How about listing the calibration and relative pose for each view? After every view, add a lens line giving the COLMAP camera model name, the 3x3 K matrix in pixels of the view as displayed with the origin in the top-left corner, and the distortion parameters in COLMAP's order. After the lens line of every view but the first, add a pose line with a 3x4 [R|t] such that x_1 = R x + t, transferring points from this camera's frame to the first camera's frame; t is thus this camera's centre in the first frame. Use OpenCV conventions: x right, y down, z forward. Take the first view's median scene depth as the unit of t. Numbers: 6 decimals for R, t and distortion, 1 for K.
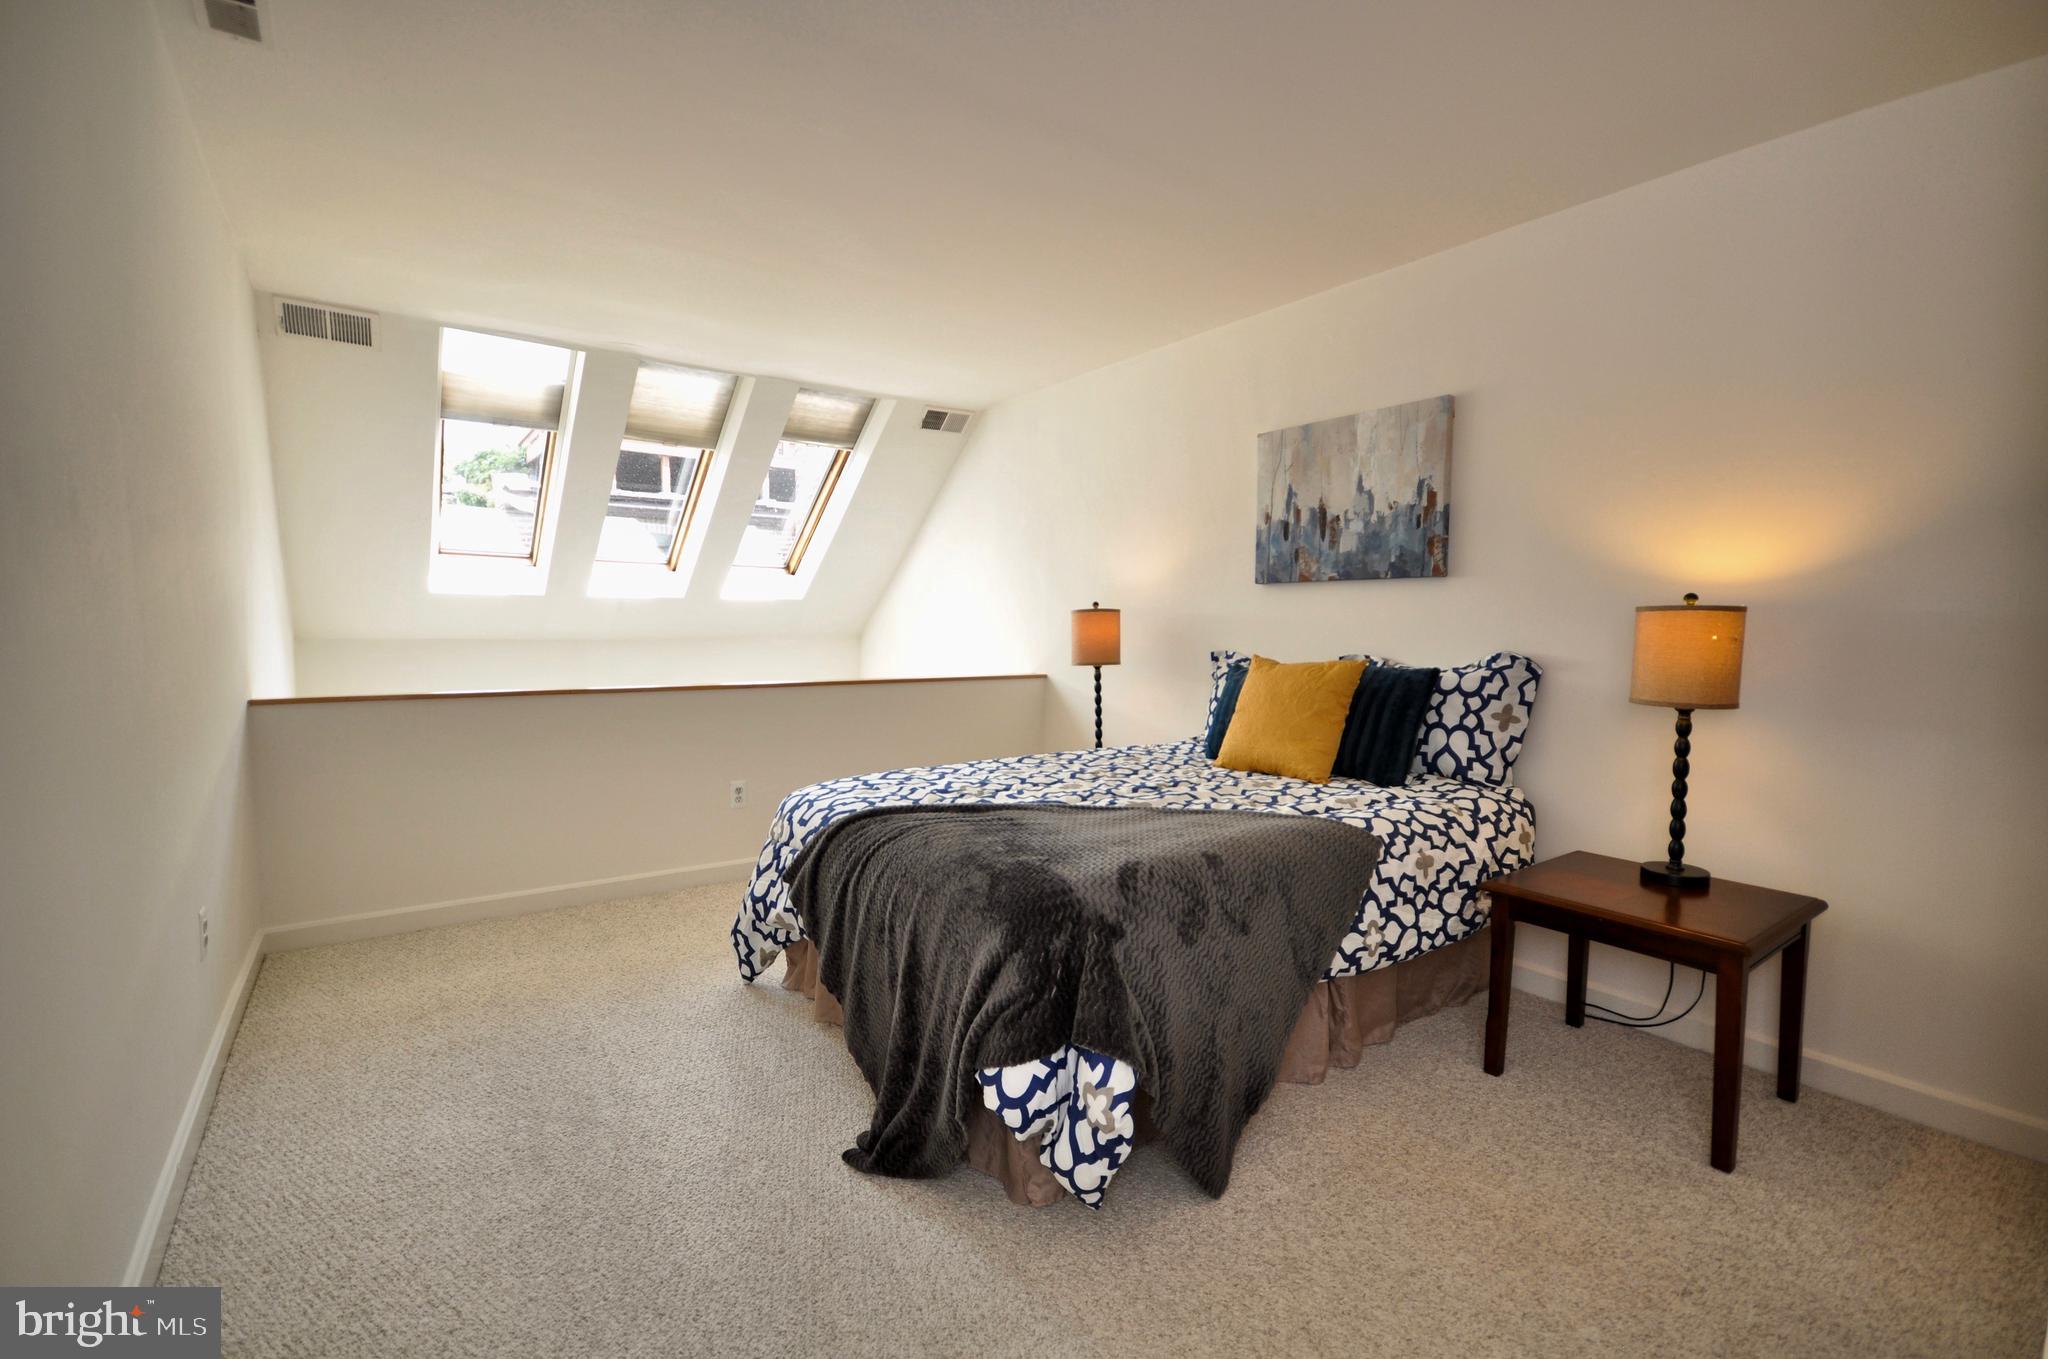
lens RADIAL K [[874.8, 0, 1024.0], [0, 874.8, 679.5], [0, 0, 1]] dist [-0.070911, -0.000065]
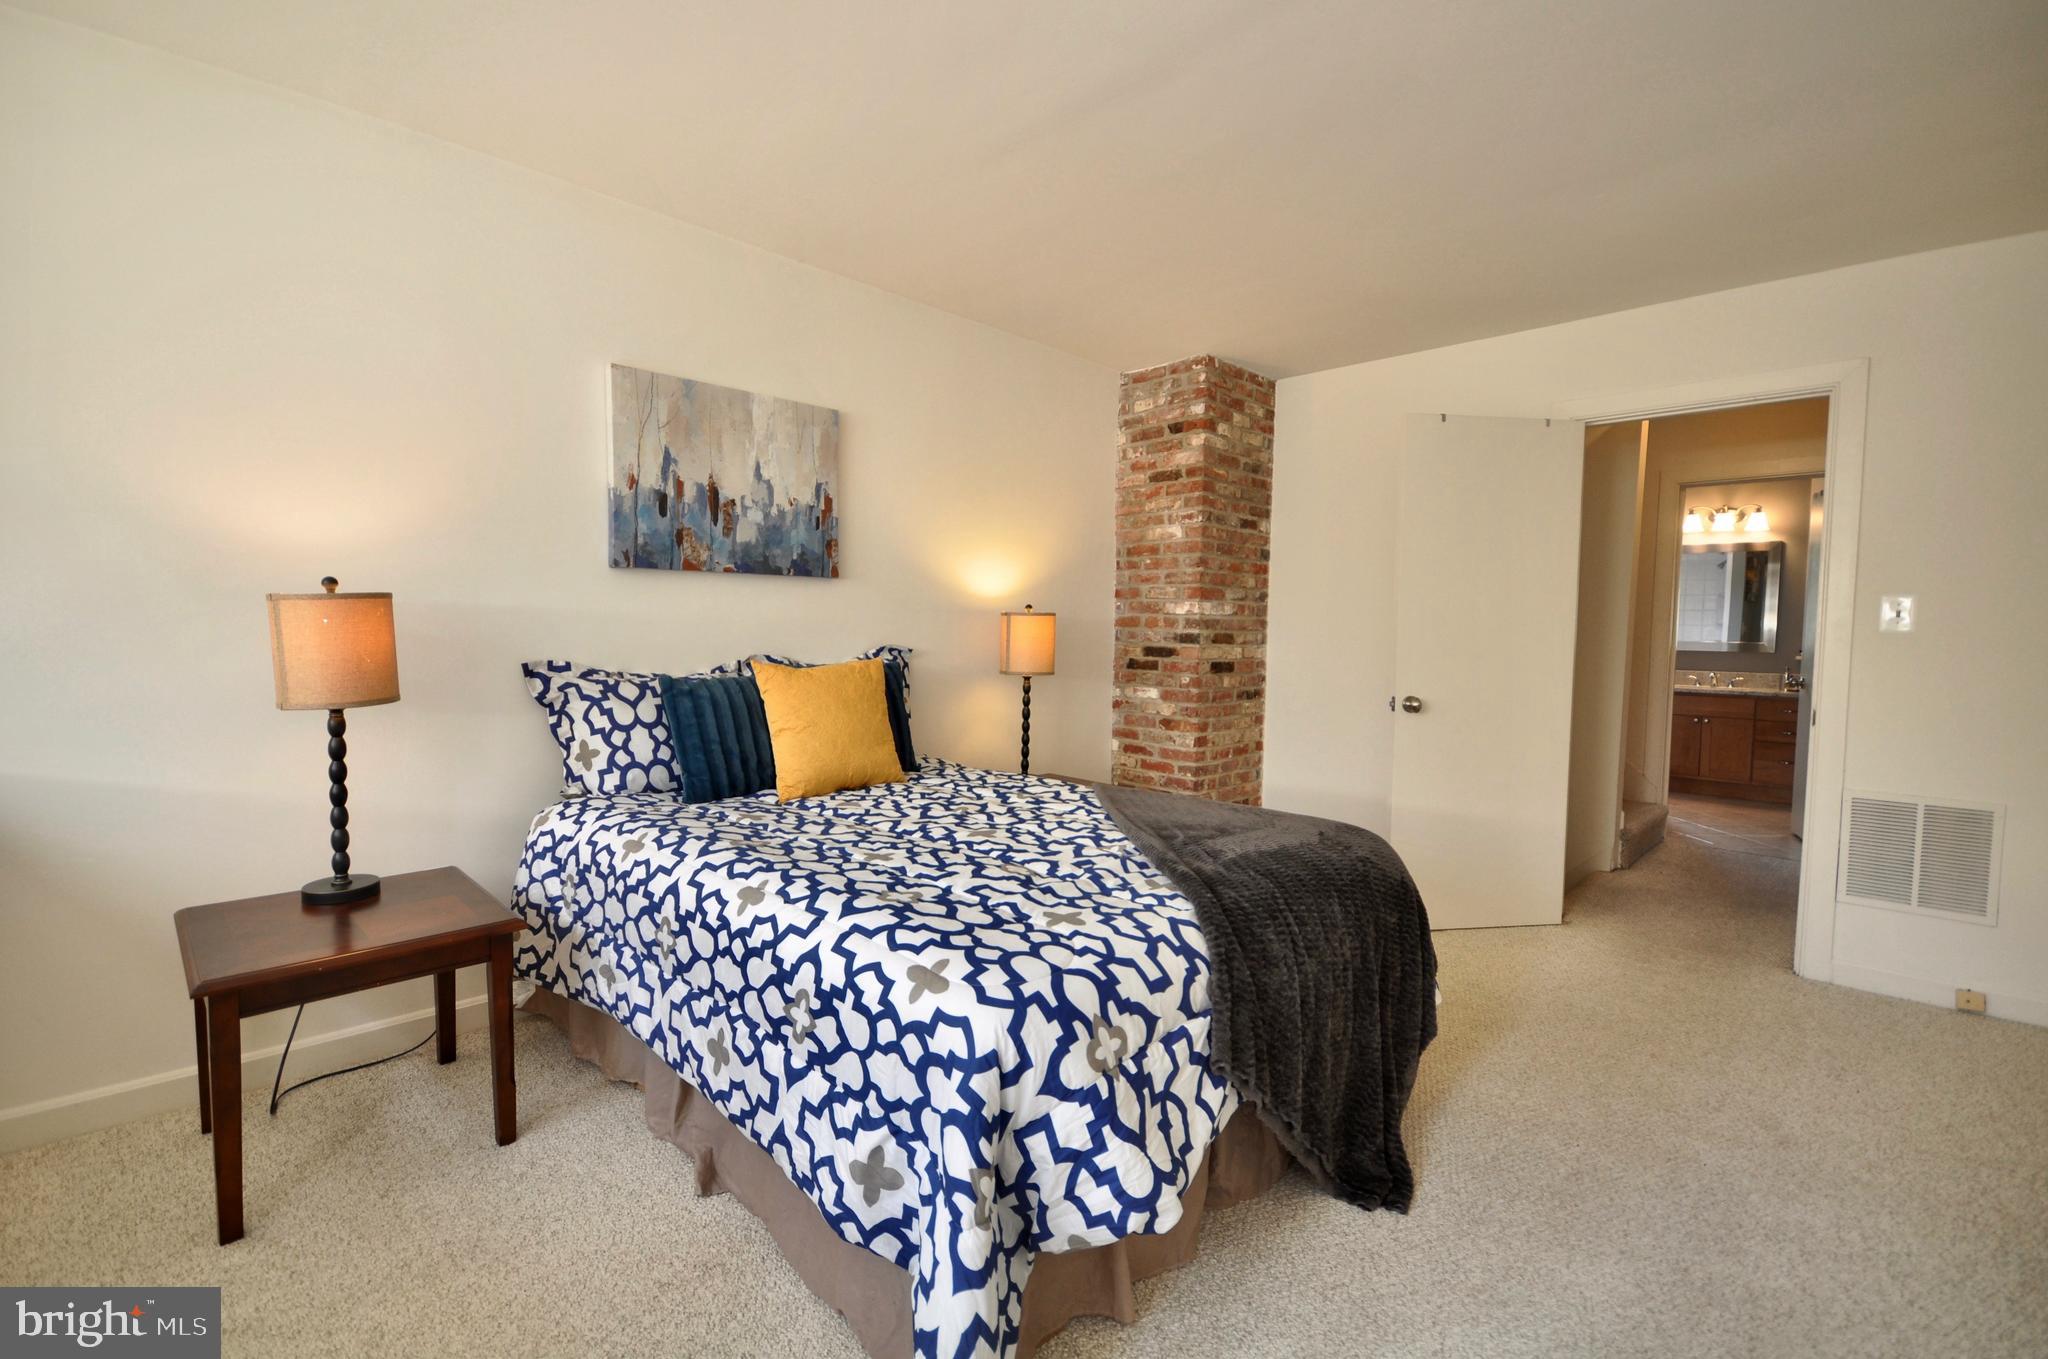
lens RADIAL K [[904.9, 0, 1023.9], [0, 904.9, 666.6], [0, 0, 1]] dist [-0.001670, -0.000543]
pose [[-0.178783, -0.051535, 0.982538, -0.605002], [0.052515, 0.996704, 0.061834, -0.059198], [-0.982486, 0.062653, -0.175488, 0.866105]]
